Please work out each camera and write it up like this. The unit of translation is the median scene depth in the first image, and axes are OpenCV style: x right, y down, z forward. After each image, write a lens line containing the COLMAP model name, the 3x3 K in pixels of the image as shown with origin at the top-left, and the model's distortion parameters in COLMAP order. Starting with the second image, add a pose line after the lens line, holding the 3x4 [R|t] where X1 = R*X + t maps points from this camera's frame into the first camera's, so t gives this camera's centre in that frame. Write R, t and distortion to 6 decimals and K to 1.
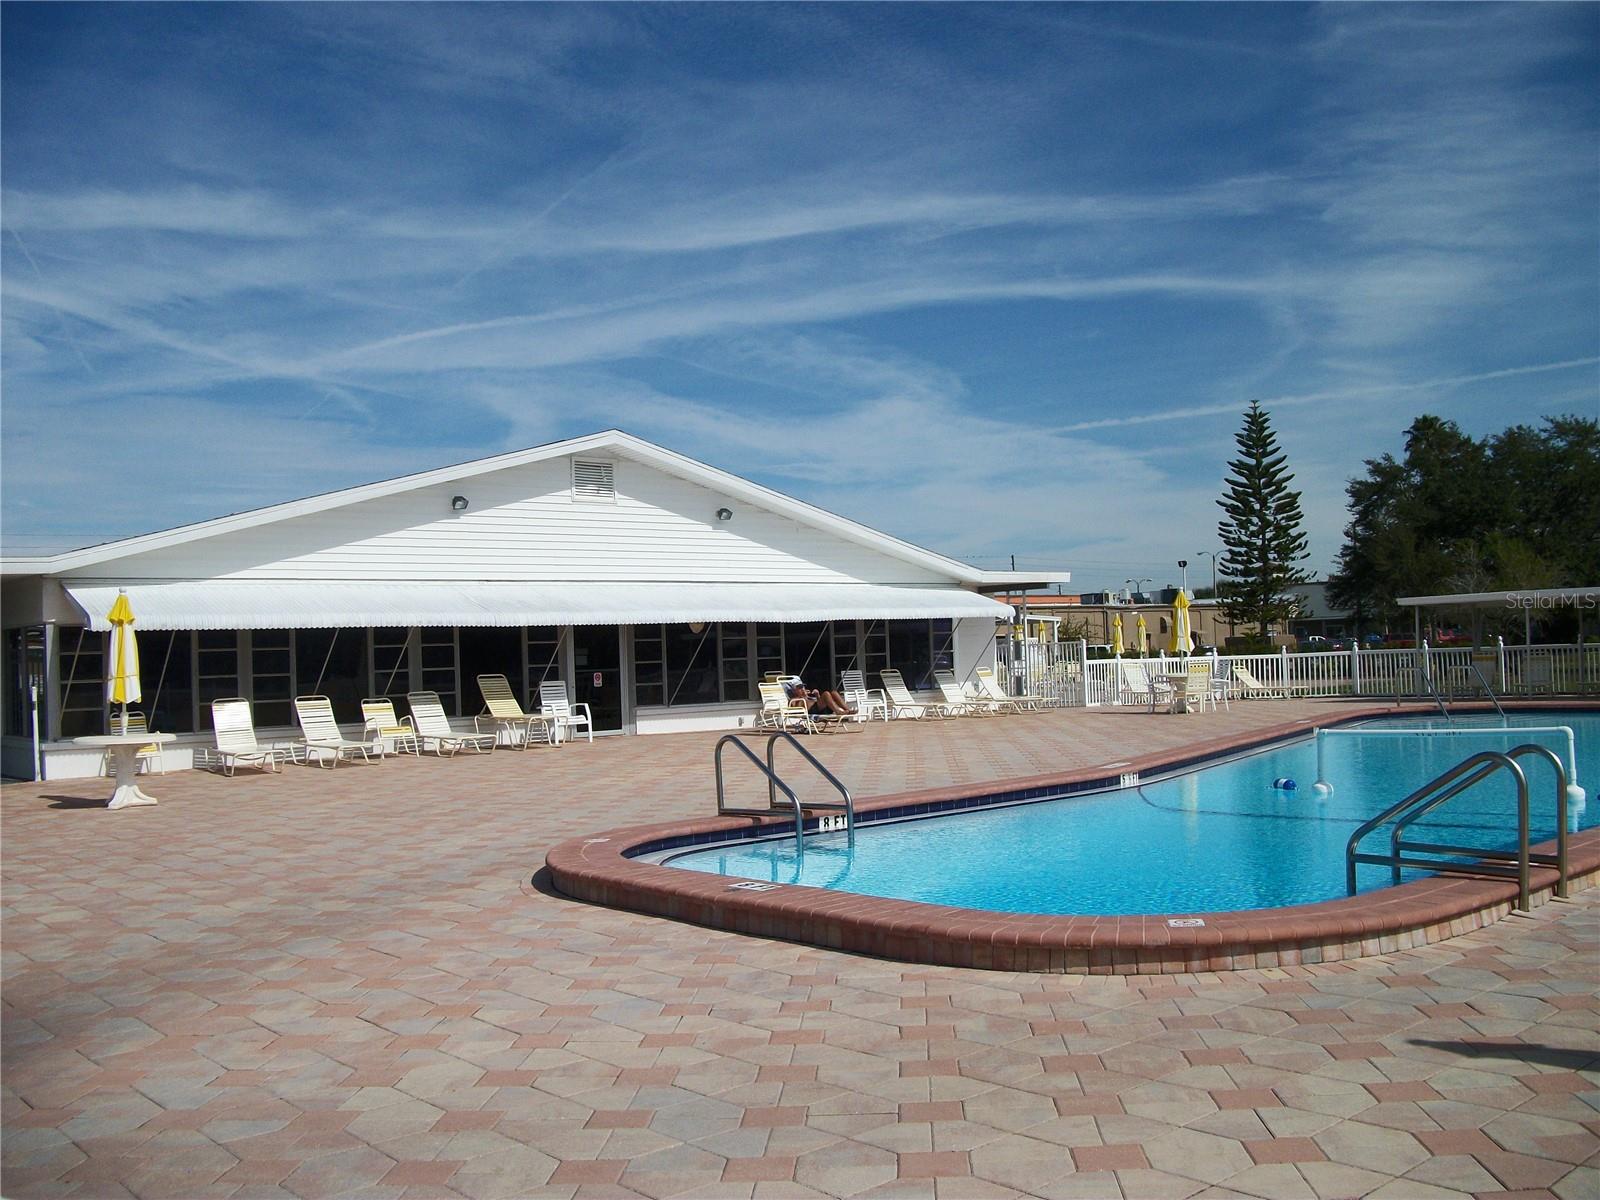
lens RADIAL K [[1524.0, 0, 800.0], [0, 1524.0, 600.0], [0, 0, 1]] dist [-0.148162, 0.160075]
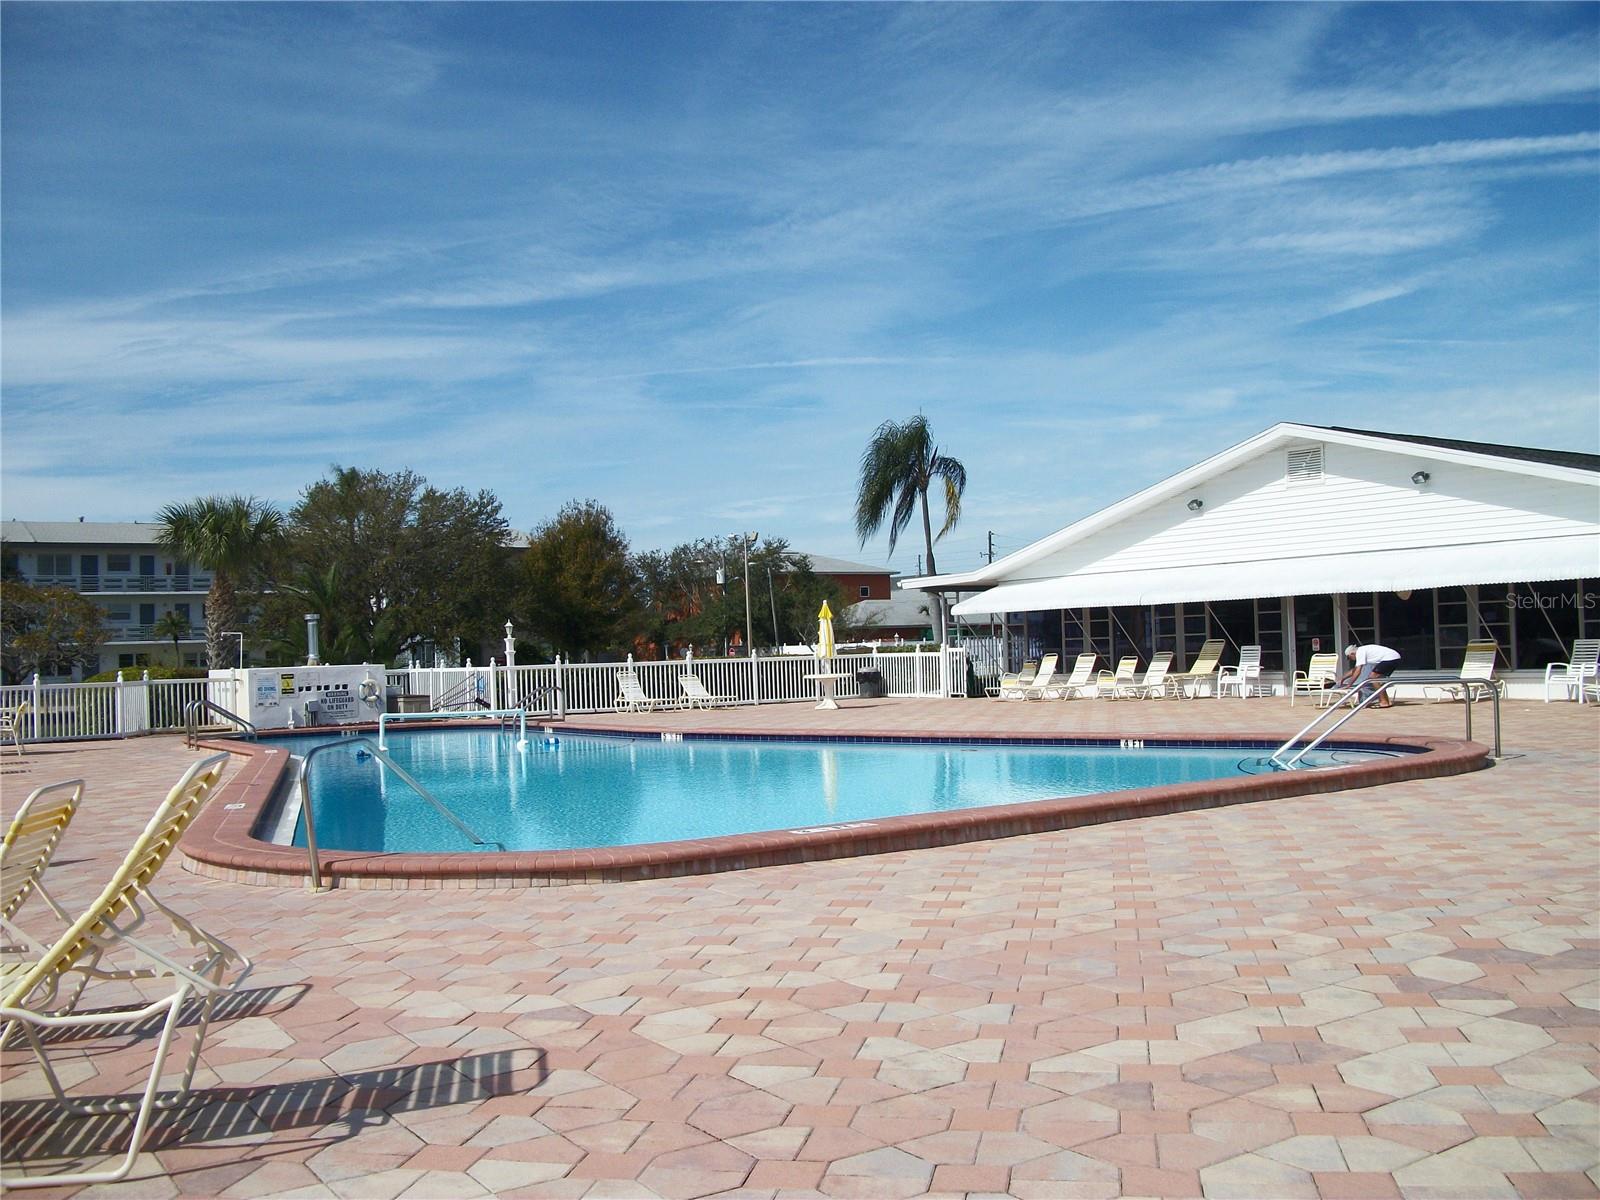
lens RADIAL K [[1493.6, 0, 800.0], [0, 1493.6, 600.0], [0, 0, 1]] dist [-0.006949, -0.089099]
pose [[-0.117830, 0.008168, -0.993000, 2.560982], [0.073644, 0.997284, -0.000535, -0.018855], [0.990299, -0.073191, -0.118111, 1.945584]]
